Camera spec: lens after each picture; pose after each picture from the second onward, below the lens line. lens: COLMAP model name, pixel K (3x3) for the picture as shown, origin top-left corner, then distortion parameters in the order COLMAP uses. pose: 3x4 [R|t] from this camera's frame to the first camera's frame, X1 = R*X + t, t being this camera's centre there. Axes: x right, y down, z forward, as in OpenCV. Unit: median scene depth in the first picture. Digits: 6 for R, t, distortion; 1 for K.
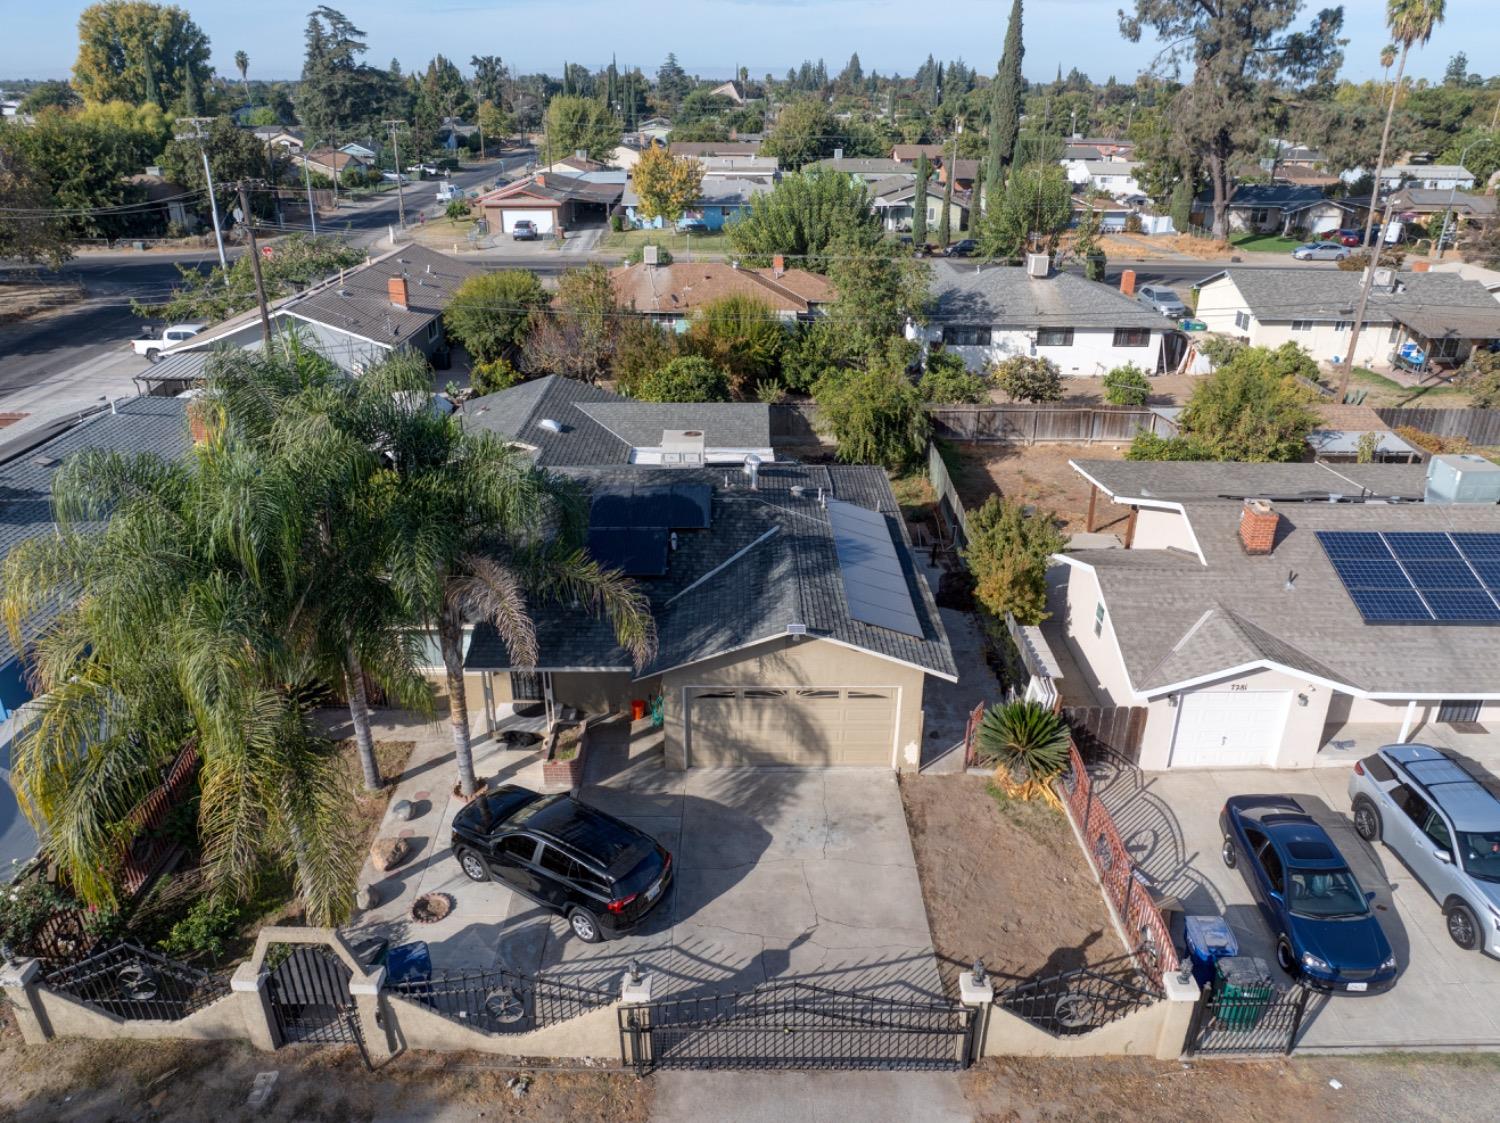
lens RADIAL K [[1053.8, 0, 757.2], [0, 1053.8, 549.0], [0, 0, 1]] dist [-0.042412, 0.010706]
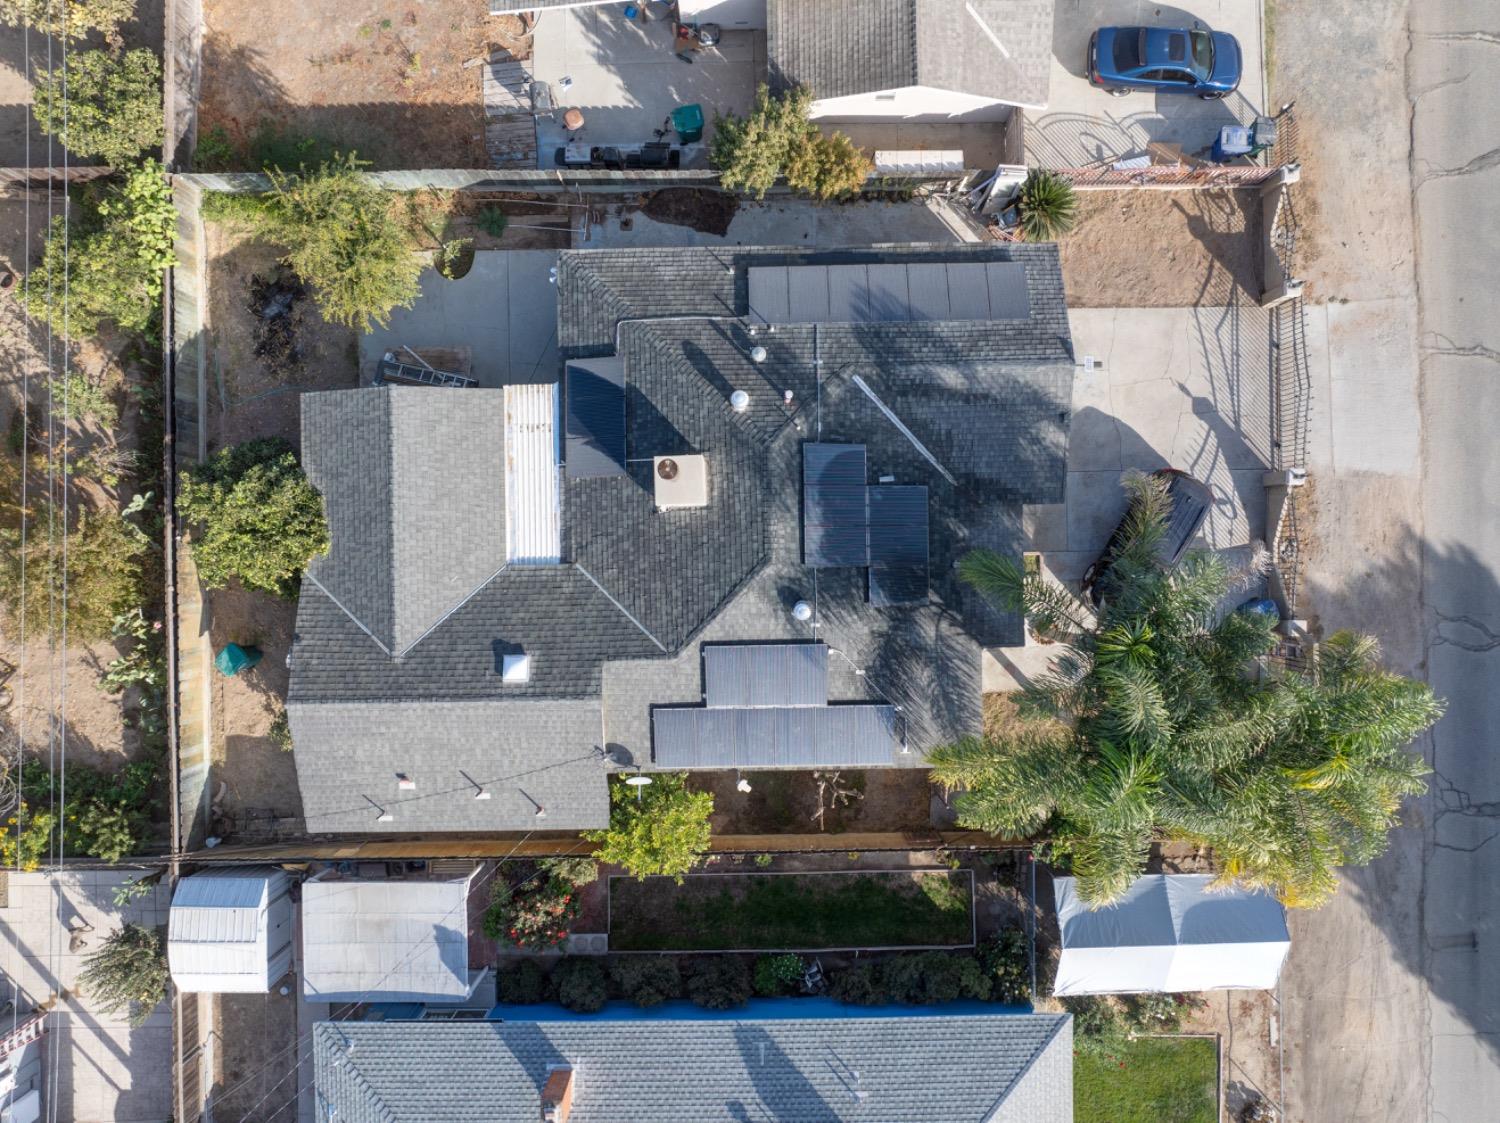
lens RADIAL K [[1053.8, 0, 757.2], [0, 1053.8, 549.0], [0, 0, 1]] dist [-0.042412, 0.010706]
pose [[-0.006059, -0.999978, 0.002520, -0.164567], [0.420833, -0.000264, 0.907138, -1.098215], [-0.907118, 0.006557, 0.420826, 0.753250]]
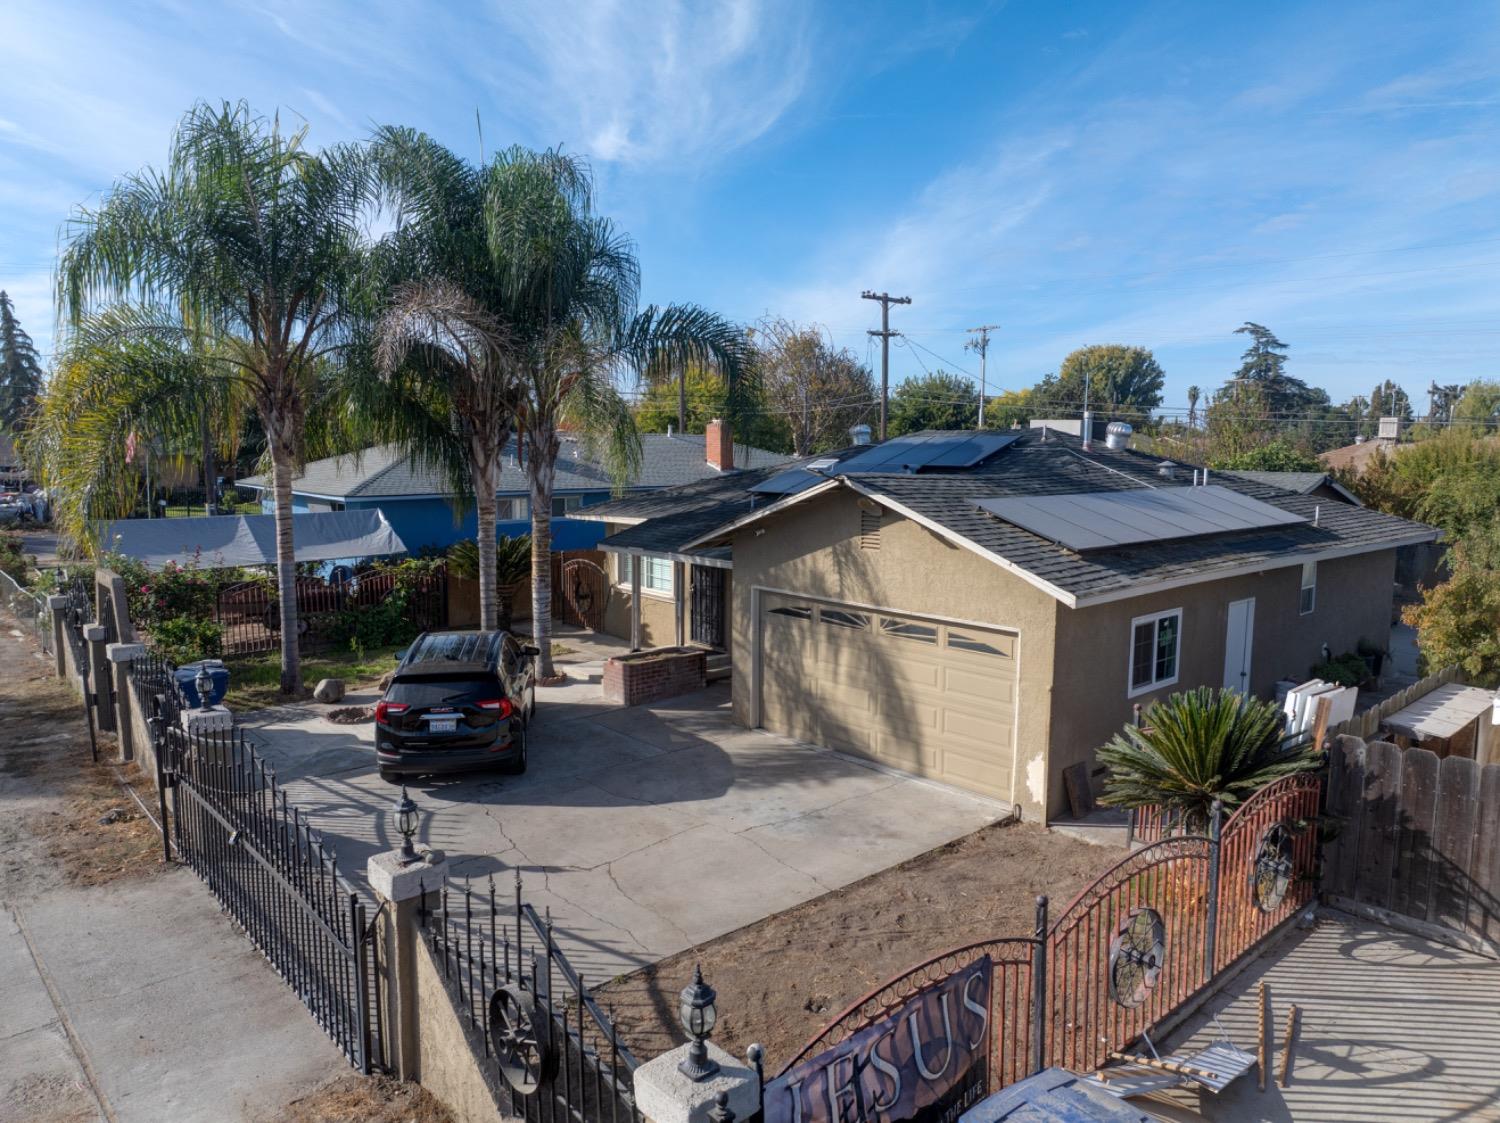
lens RADIAL K [[1053.8, 0, 757.2], [0, 1053.8, 549.0], [0, 0, 1]] dist [-0.042412, 0.010706]
pose [[0.656392, 0.075200, -0.750663, 0.441009], [-0.311801, 0.933102, -0.179168, 0.224959], [0.686972, 0.351661, 0.635928, 0.532954]]
